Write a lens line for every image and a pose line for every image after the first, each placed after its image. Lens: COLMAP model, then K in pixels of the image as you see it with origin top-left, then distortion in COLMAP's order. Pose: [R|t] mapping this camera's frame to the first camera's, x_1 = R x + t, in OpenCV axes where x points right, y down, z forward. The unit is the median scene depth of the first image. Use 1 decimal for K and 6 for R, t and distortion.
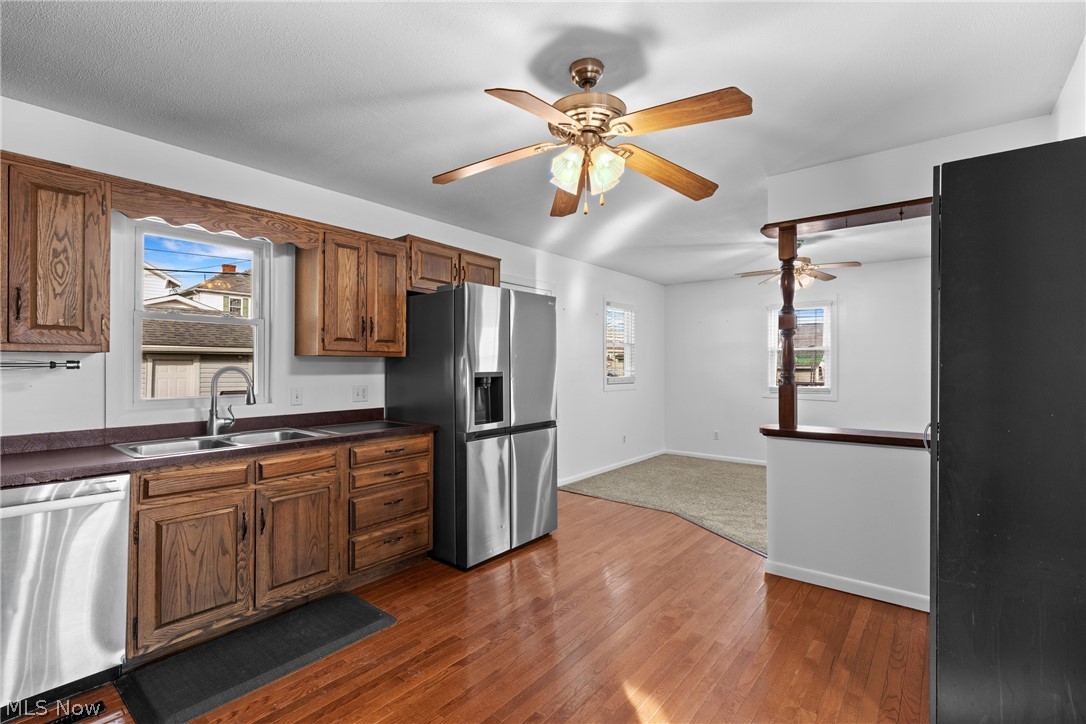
lens RADIAL K [[488.5, 0, 538.7], [0, 488.5, 361.1], [0, 0, 1]] dist [0.003987, -0.000348]
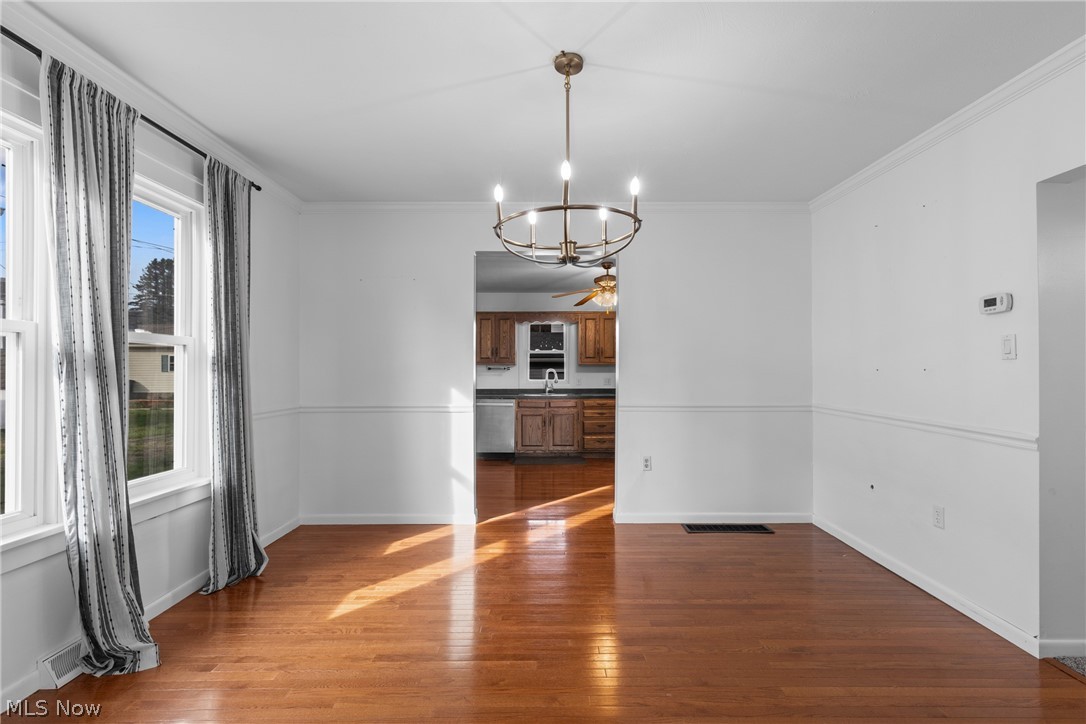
lens RADIAL K [[488.5, 0, 549.9], [0, 488.5, 368.0], [0, 0, 1]] dist [0.003987, -0.000348]
pose [[0.643977, -0.009505, -0.764986, 1.474725], [0.008941, 0.999948, -0.004898, 0.018031], [0.764992, -0.003686, 0.644029, -0.780576]]
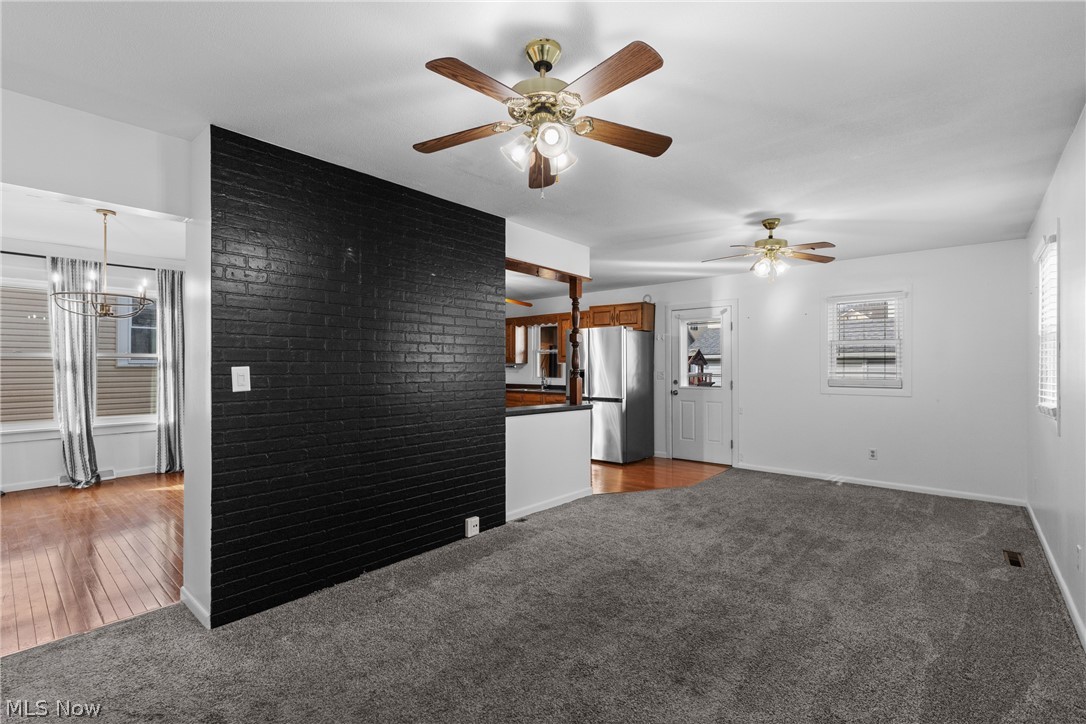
lens RADIAL K [[488.5, 0, 549.5], [0, 488.5, 366.7], [0, 0, 1]] dist [0.003987, -0.000348]
pose [[-0.005420, -0.002435, -0.999982, 2.381271], [0.007219, 0.999971, -0.002474, 0.016839], [0.999959, -0.007232, -0.005402, 1.047230]]
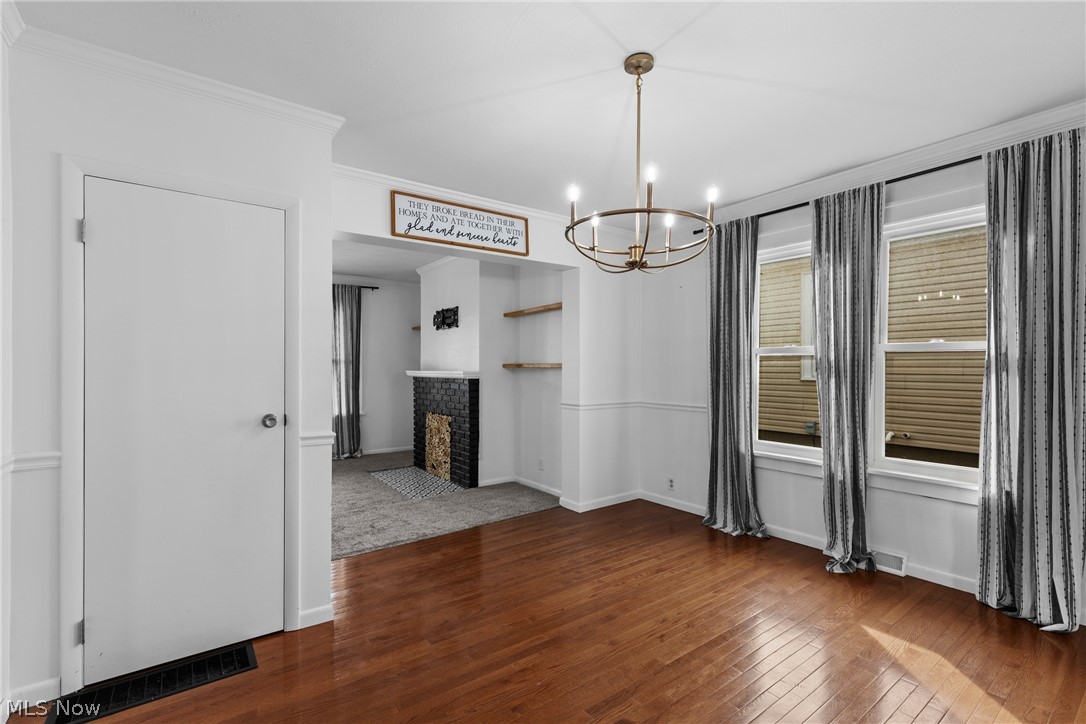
lens RADIAL K [[488.5, 0, 550.8], [0, 488.5, 366.0], [0, 0, 1]] dist [0.003987, -0.000348]
pose [[-0.976928, -0.002706, 0.213553, 0.896093], [-0.003406, 0.999990, -0.002914, 0.000280], [-0.213543, -0.003574, -0.976927, 0.467556]]
